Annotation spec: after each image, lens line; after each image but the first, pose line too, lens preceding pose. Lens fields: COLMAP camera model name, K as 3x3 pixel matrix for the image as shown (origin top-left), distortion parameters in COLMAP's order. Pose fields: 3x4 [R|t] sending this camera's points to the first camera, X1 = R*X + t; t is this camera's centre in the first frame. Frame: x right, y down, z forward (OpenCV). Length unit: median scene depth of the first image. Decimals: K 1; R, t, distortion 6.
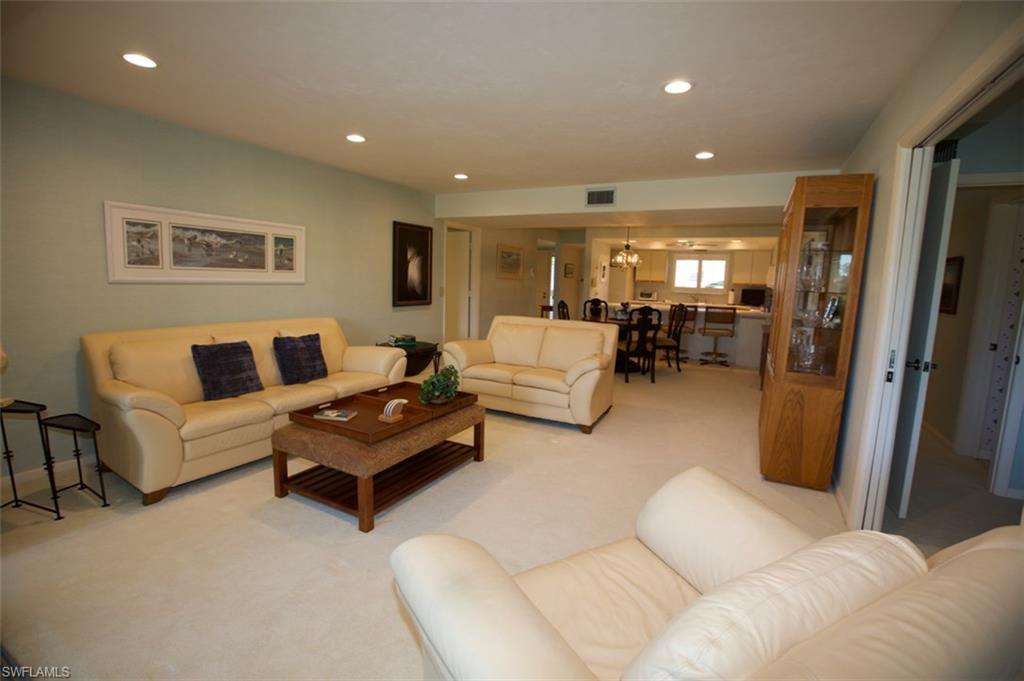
lens RADIAL K [[468.1, 0, 512.0], [0, 468.1, 340.5], [0, 0, 1]] dist [-0.050449, 0.018477]
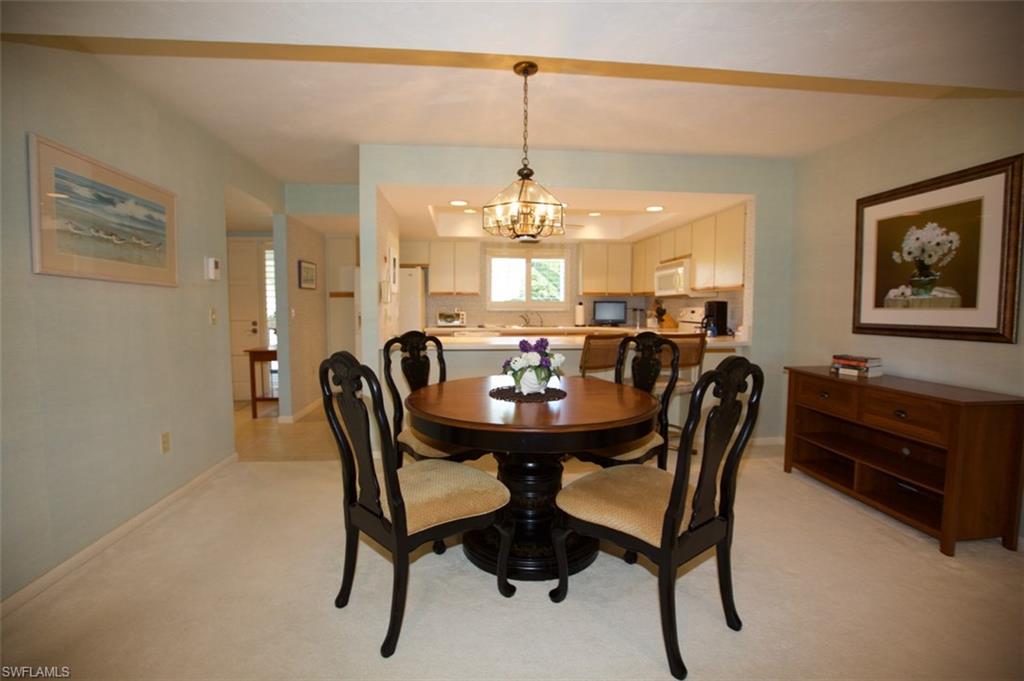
lens RADIAL K [[468.1, 0, 512.0], [0, 468.1, 340.5], [0, 0, 1]] dist [-0.050449, 0.018477]
pose [[0.840478, -0.065483, 0.537874, 0.090085], [0.091959, 0.995509, -0.022497, -0.119566], [-0.533985, 0.068371, 0.842725, 1.173267]]
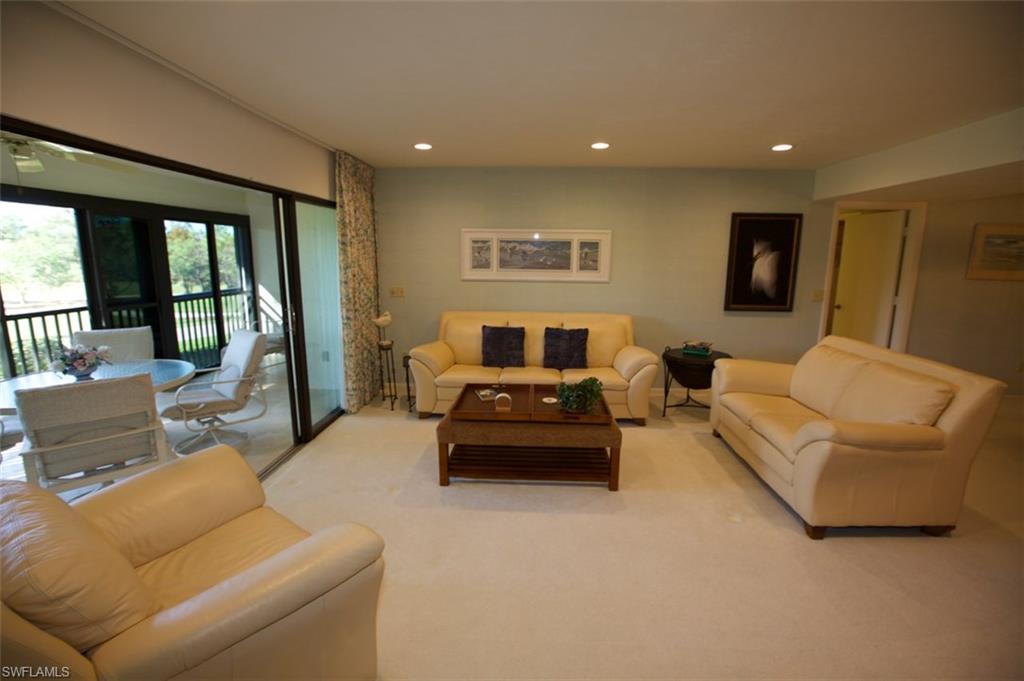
lens RADIAL K [[468.1, 0, 512.0], [0, 468.1, 340.5], [0, 0, 1]] dist [-0.050449, 0.018477]
pose [[0.421575, 0.138578, -0.896142, 0.482357], [-0.115862, 0.988385, 0.098337, -0.071593], [0.899361, 0.062372, 0.432735, 0.335824]]
